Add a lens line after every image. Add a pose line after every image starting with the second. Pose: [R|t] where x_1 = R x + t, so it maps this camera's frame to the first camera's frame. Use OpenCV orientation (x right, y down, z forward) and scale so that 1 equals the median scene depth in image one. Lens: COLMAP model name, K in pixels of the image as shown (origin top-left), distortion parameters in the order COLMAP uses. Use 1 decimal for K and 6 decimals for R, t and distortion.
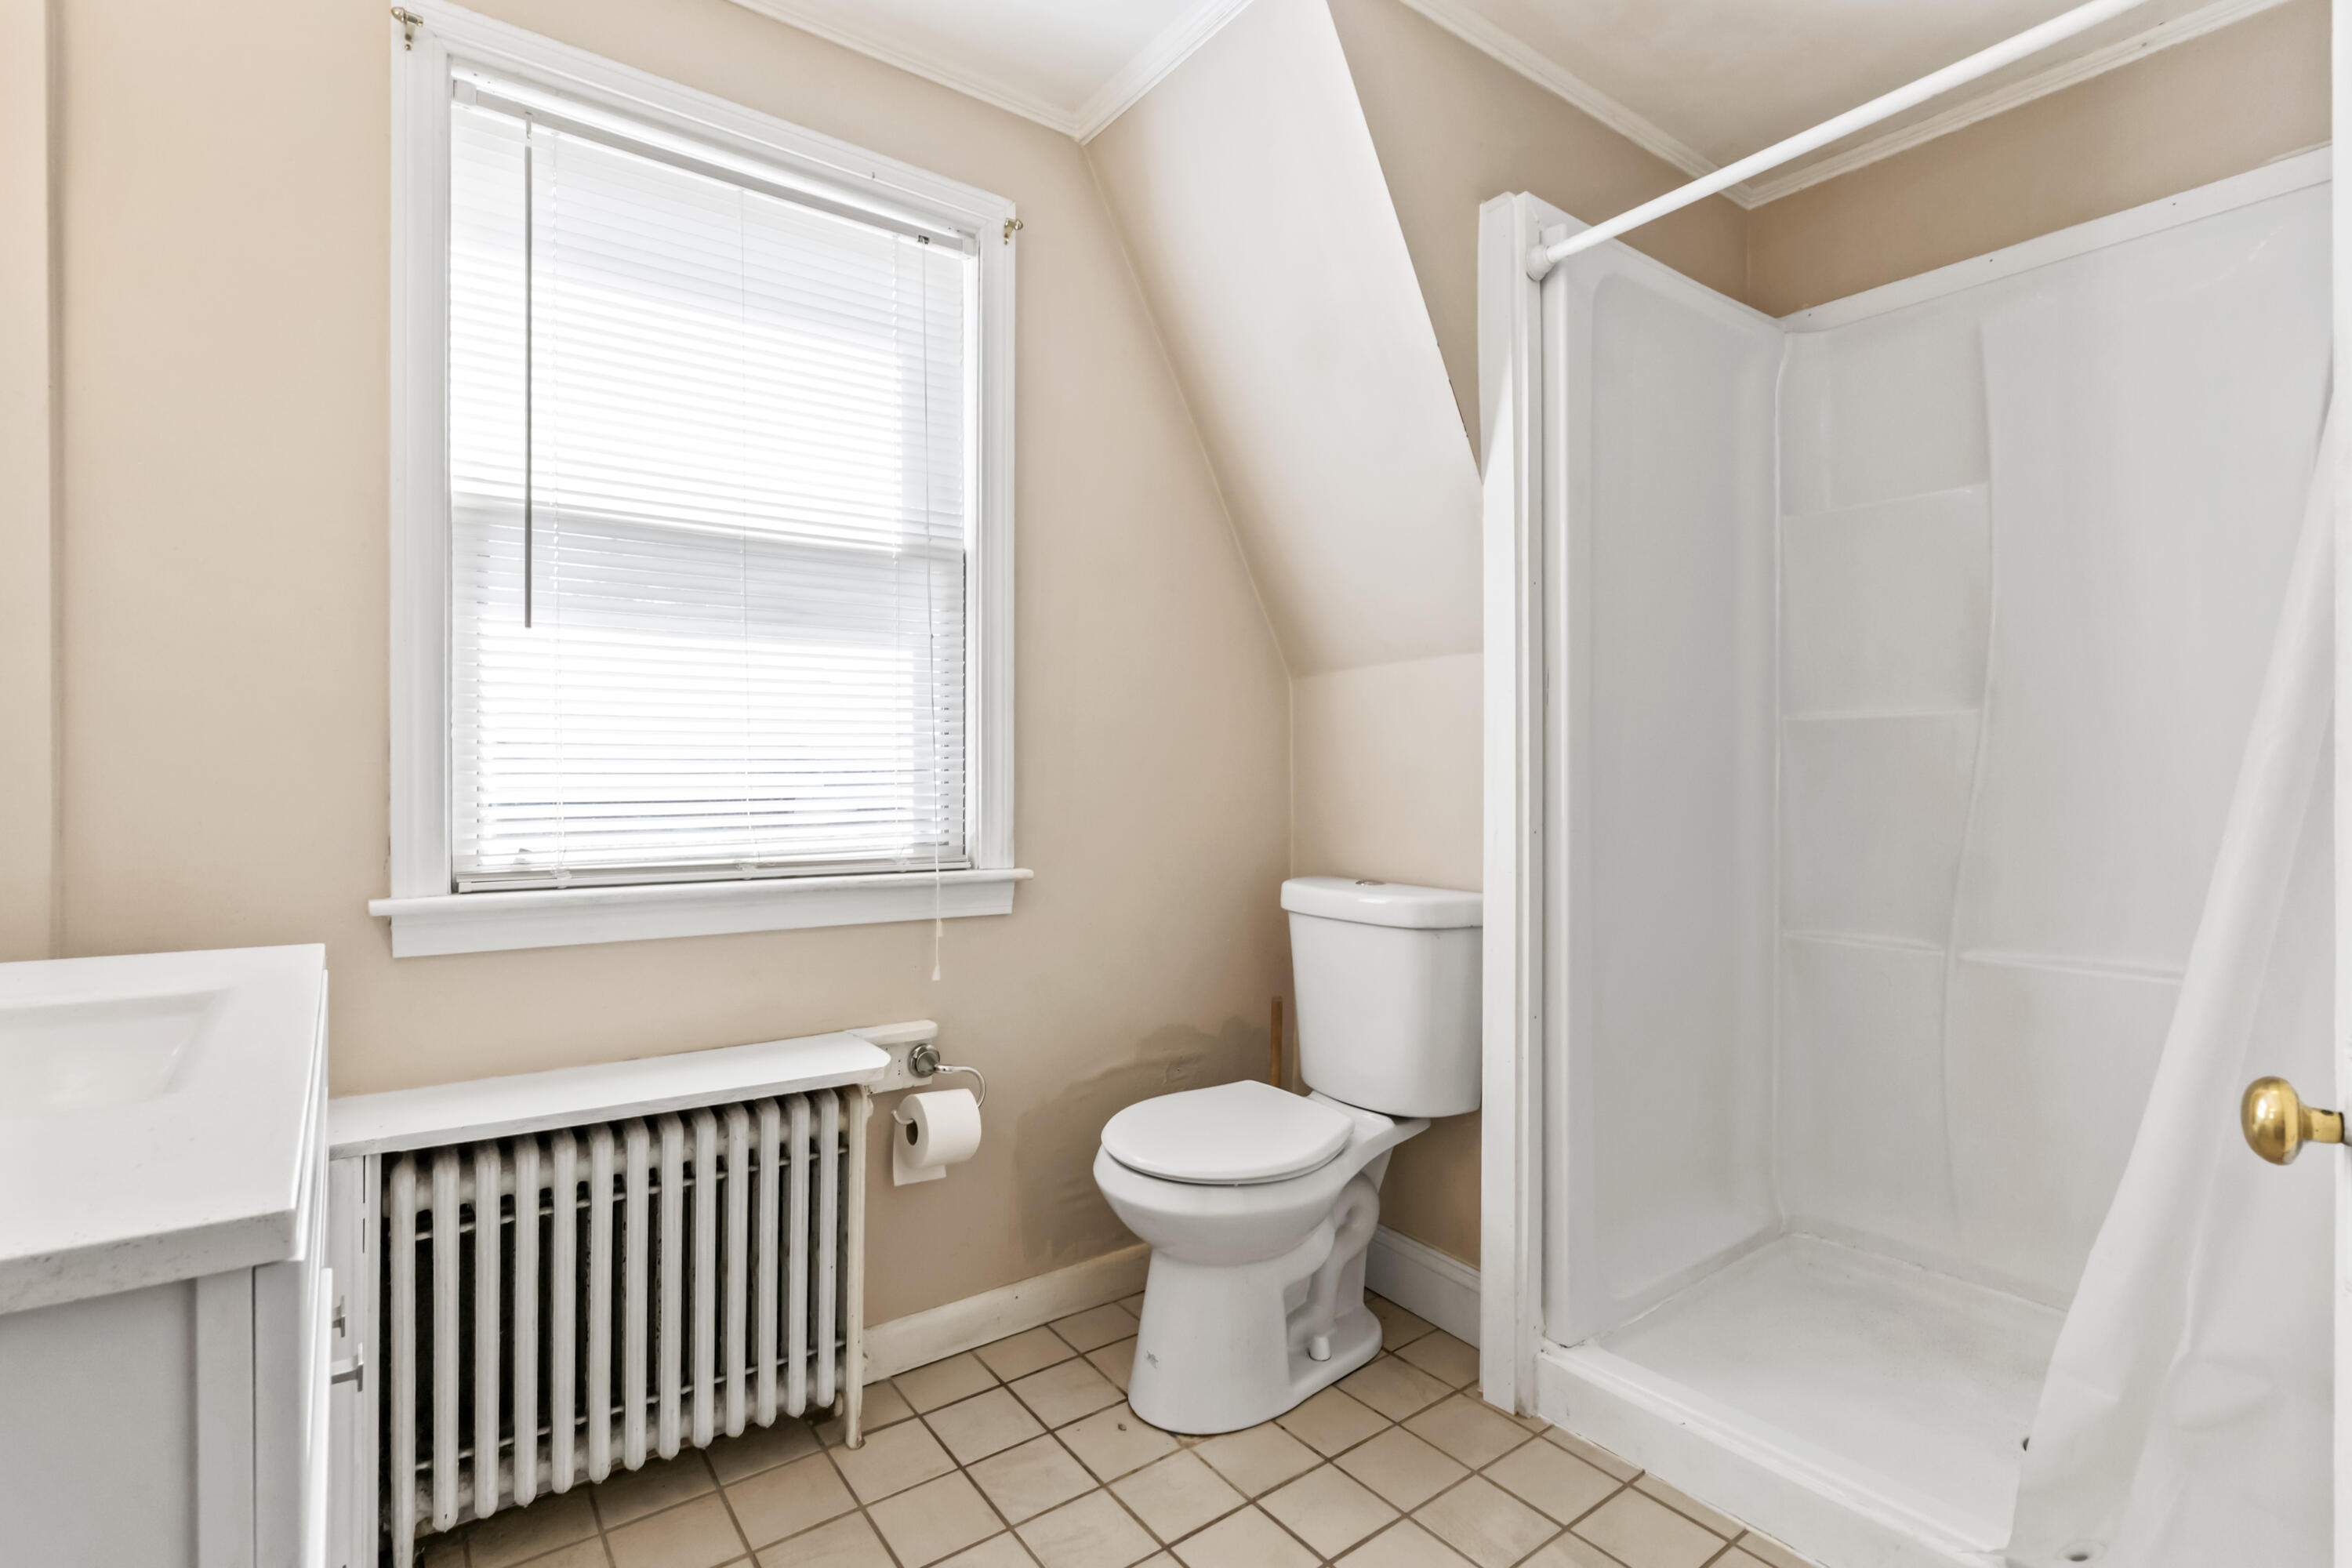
lens RADIAL K [[1104.5, 0, 1182.8], [0, 1104.5, 781.2], [0, 0, 1]] dist [-0.002360, -0.001146]
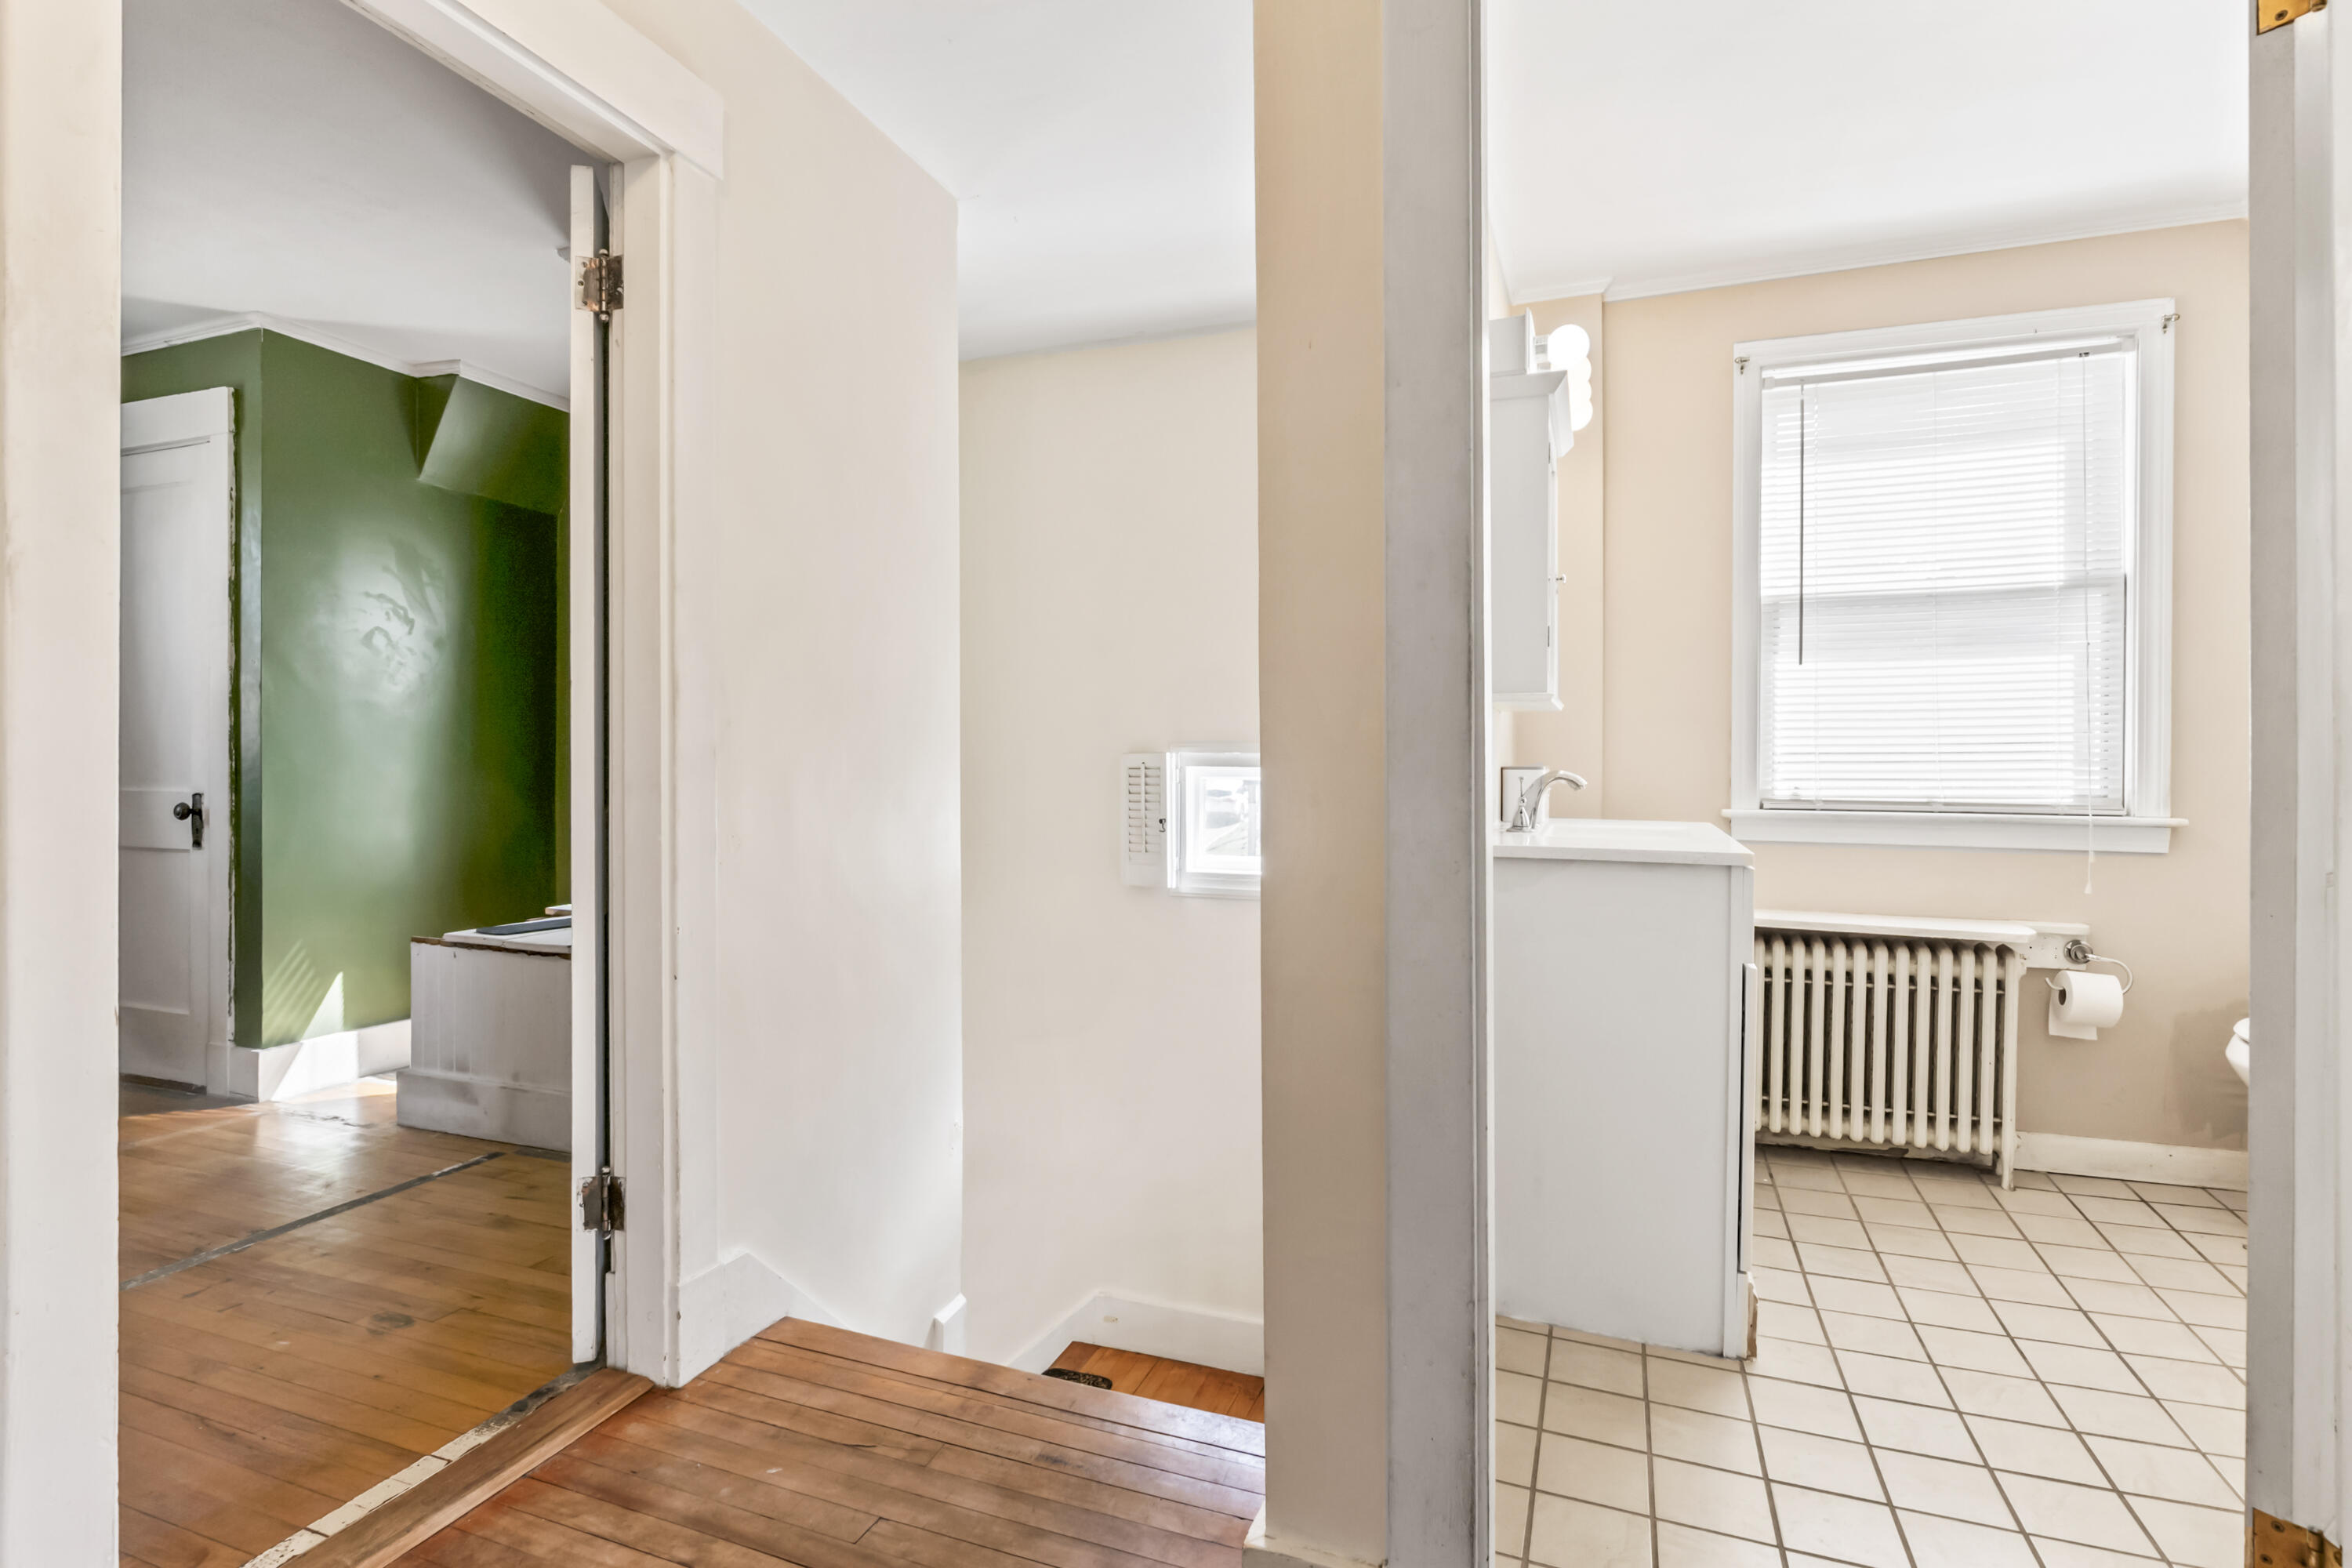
lens RADIAL K [[1169.3, 0, 1161.4], [0, 1169.3, 766.4], [0, 0, 1]] dist [-0.005485, 0.002513]
pose [[0.519284, 0.012239, -0.854514, 0.446237], [-0.000567, 0.999902, 0.013977, 0.001555], [0.854602, -0.006774, 0.519240, -0.794228]]
